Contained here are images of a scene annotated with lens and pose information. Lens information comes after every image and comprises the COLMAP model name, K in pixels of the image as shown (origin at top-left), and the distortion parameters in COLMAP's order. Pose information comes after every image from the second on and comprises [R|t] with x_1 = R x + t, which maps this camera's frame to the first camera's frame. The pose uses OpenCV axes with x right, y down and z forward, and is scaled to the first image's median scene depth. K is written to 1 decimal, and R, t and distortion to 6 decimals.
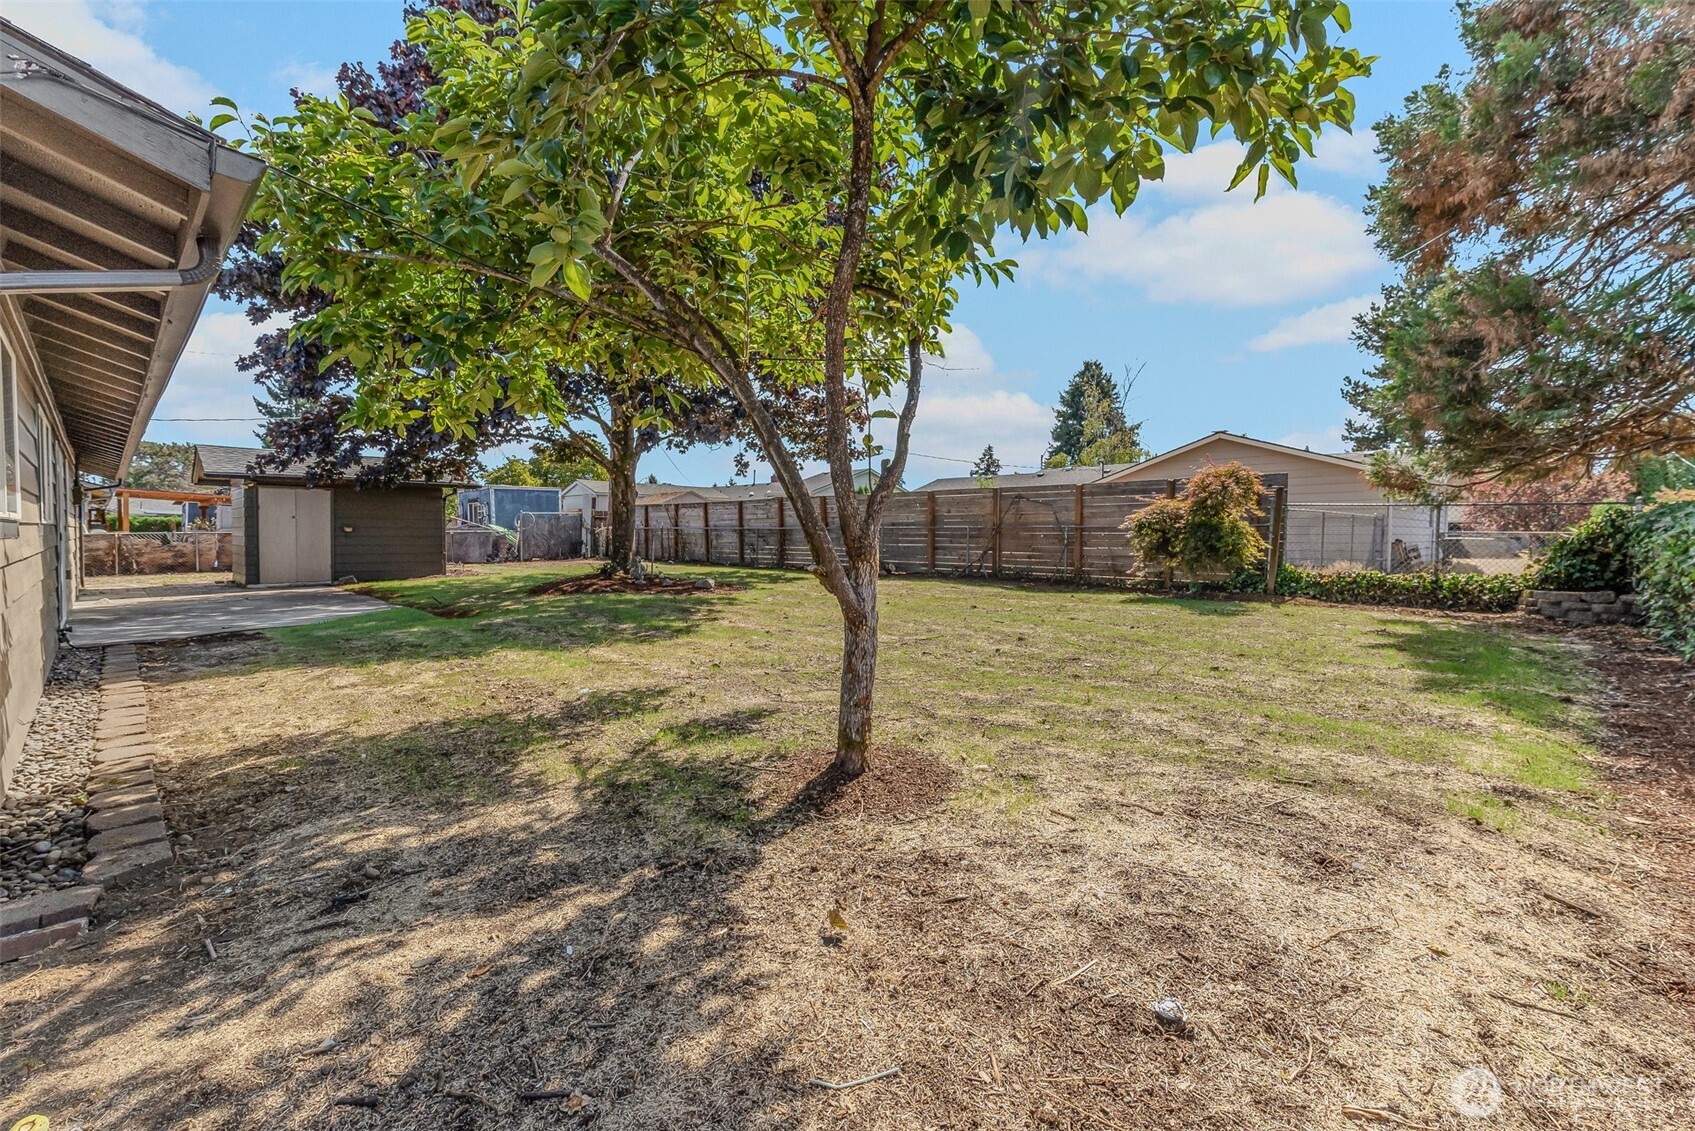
lens RADIAL K [[726.5, 0, 852.3], [0, 726.5, 563.5], [0, 0, 1]] dist [0.004977, 0.000273]
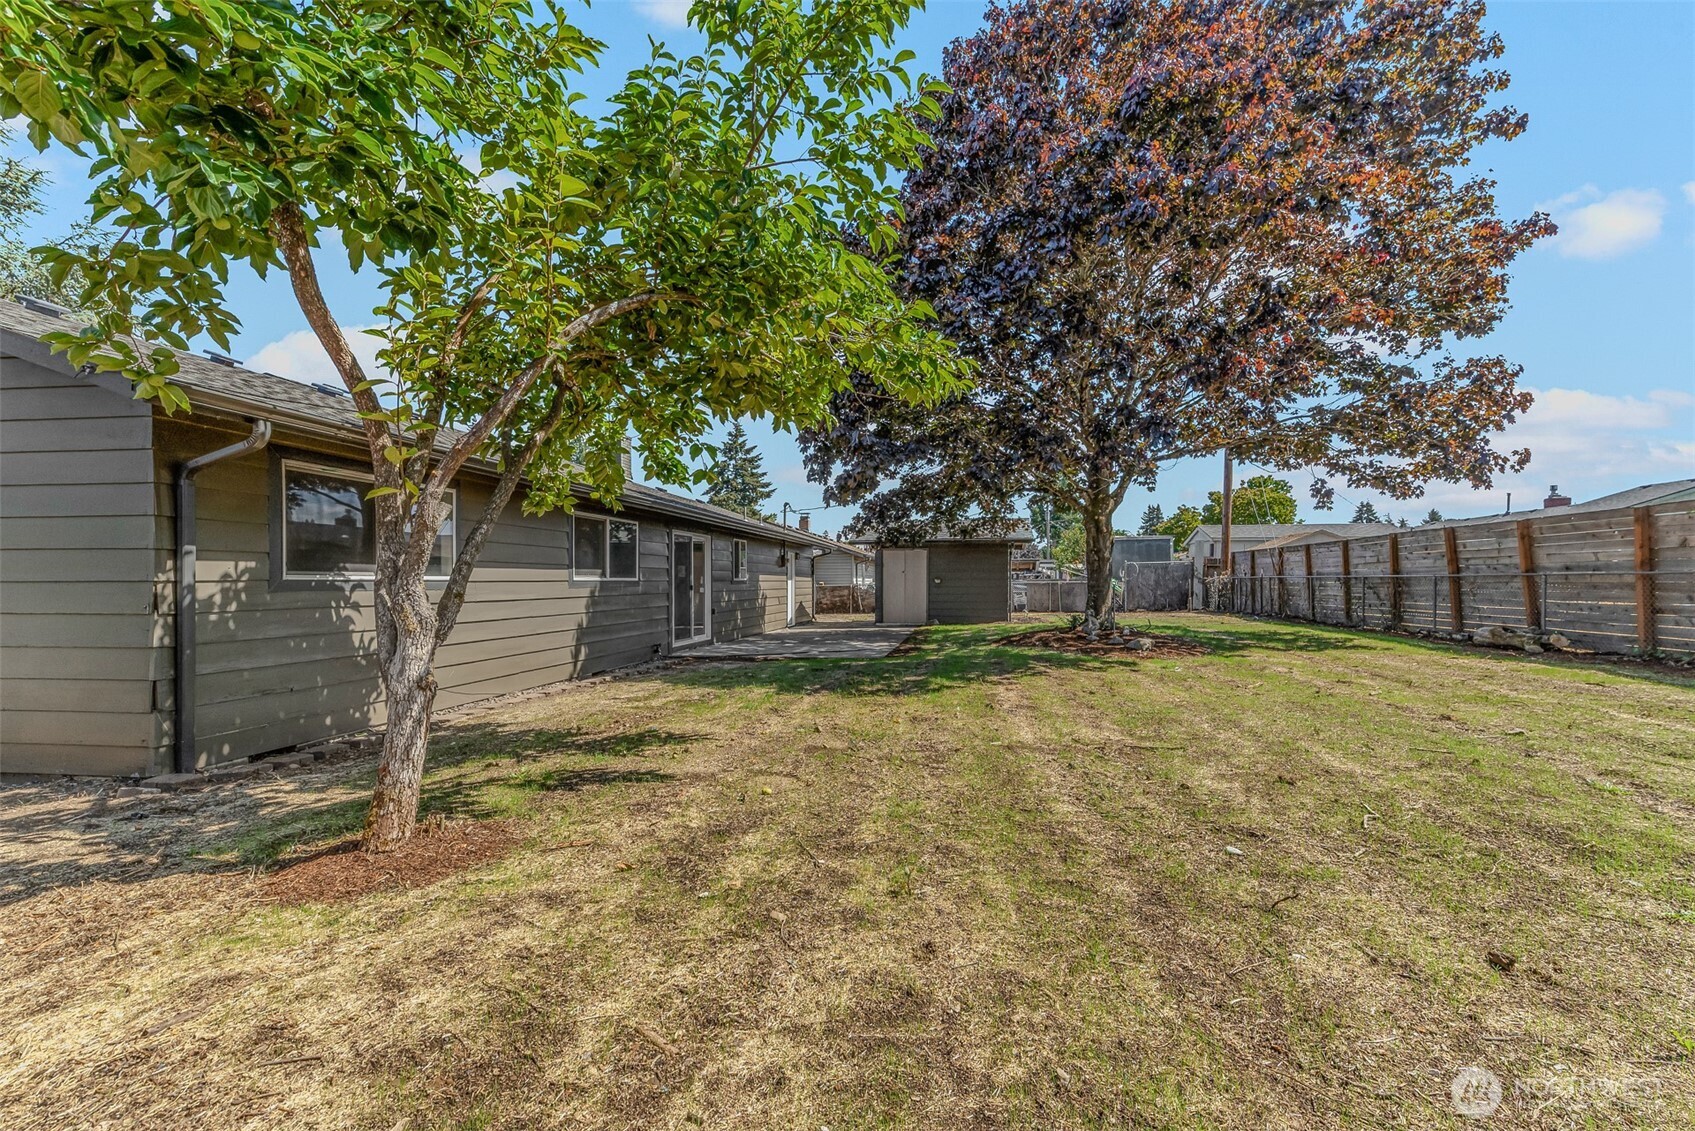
lens RADIAL K [[726.5, 0, 855.7], [0, 726.5, 572.2], [0, 0, 1]] dist [0.004977, 0.000273]
pose [[0.580284, -0.014027, -0.814293, 0.185068], [-0.032330, 0.998667, -0.040242, -0.006381], [0.813772, 0.049678, 0.579057, 0.157849]]
